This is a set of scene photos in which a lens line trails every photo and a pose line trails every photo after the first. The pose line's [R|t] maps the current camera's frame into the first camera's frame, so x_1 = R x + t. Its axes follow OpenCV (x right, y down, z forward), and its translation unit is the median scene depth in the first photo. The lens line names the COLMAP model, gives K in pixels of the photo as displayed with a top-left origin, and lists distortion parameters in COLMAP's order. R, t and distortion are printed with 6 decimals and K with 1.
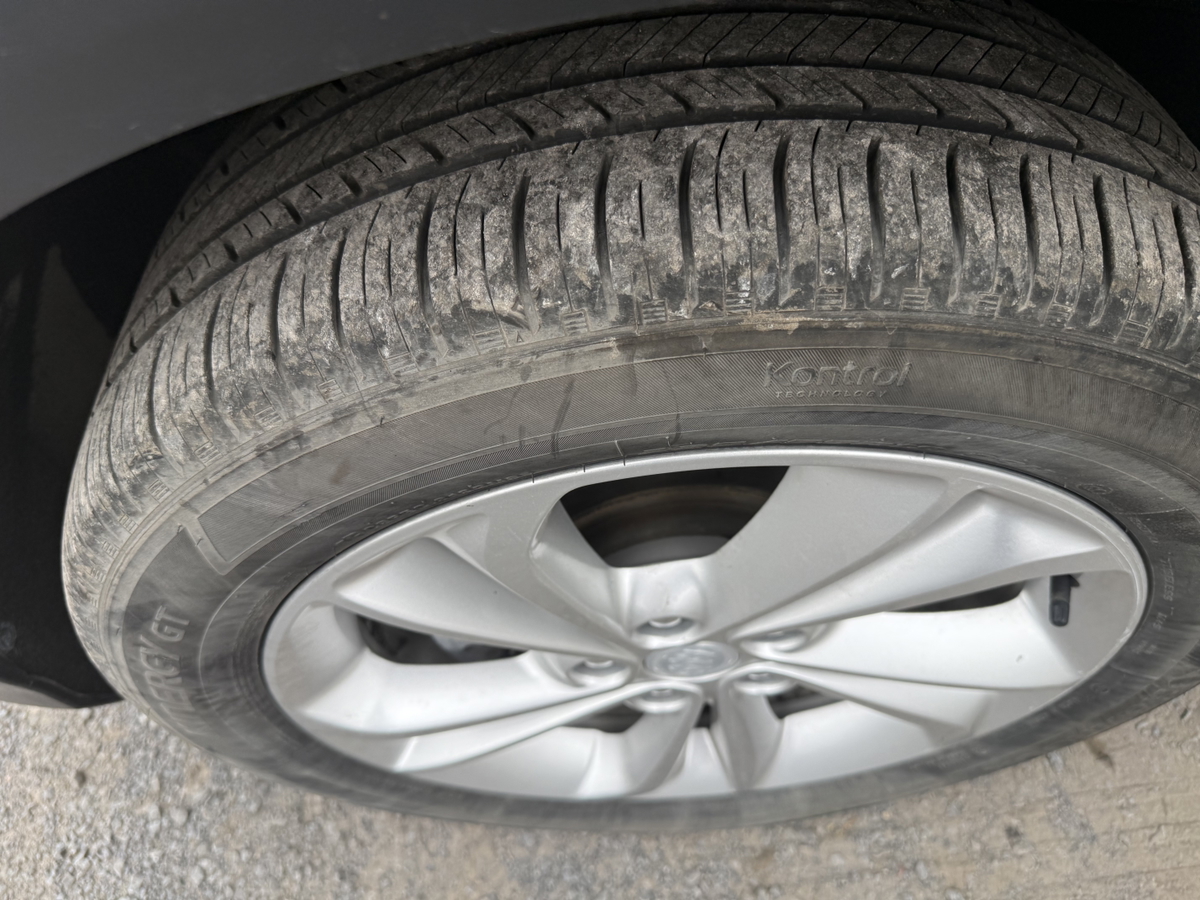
lens RADIAL K [[875.4, 0, 567.4], [0, 875.4, 453.8], [0, 0, 1]] dist [0.054062, -0.116720]
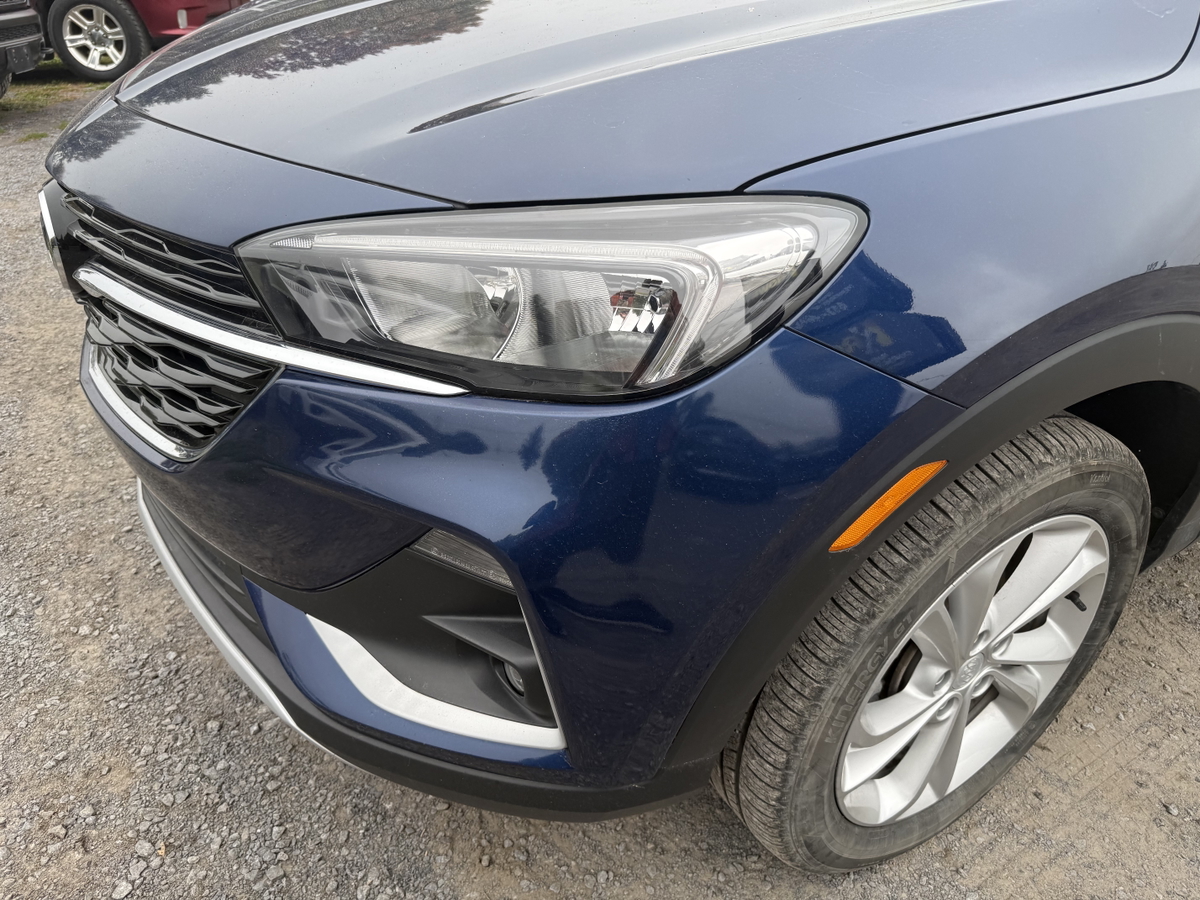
lens RADIAL K [[875.4, 0, 567.4], [0, 875.4, 453.8], [0, 0, 1]] dist [0.054062, -0.116720]
pose [[0.857748, -0.016865, 0.513793, -3.504901], [0.247410, 0.889639, -0.383835, 0.680319], [-0.450617, 0.456352, 0.767259, -0.861788]]
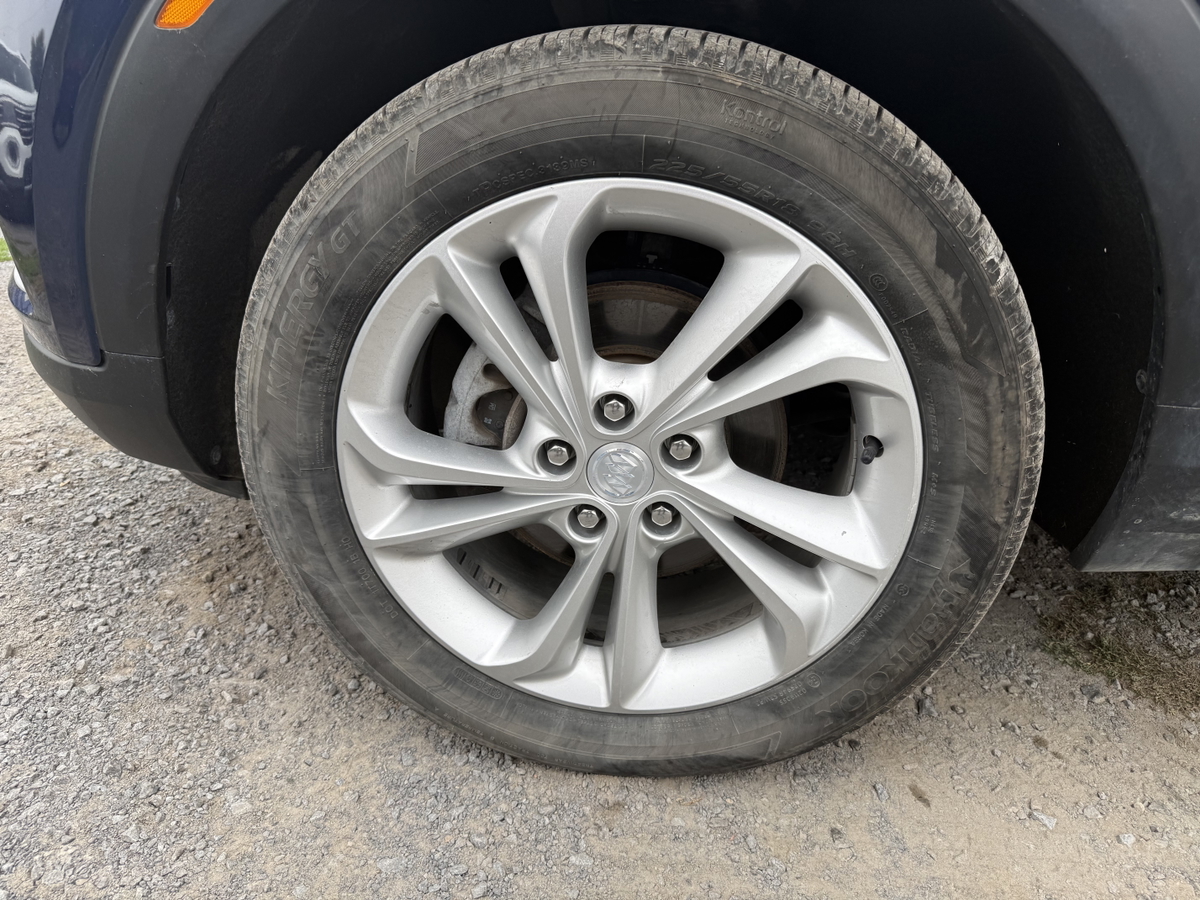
lens RADIAL K [[903.3, 0, 547.2], [0, 903.3, 447.2], [0, 0, 1]] dist [0.100580, -0.297973]
pose [[0.951468, 0.303560, -0.050585, 0.183275], [-0.290058, 0.829659, -0.477003, 1.828809], [-0.102831, 0.468526, 0.877445, -0.549333]]
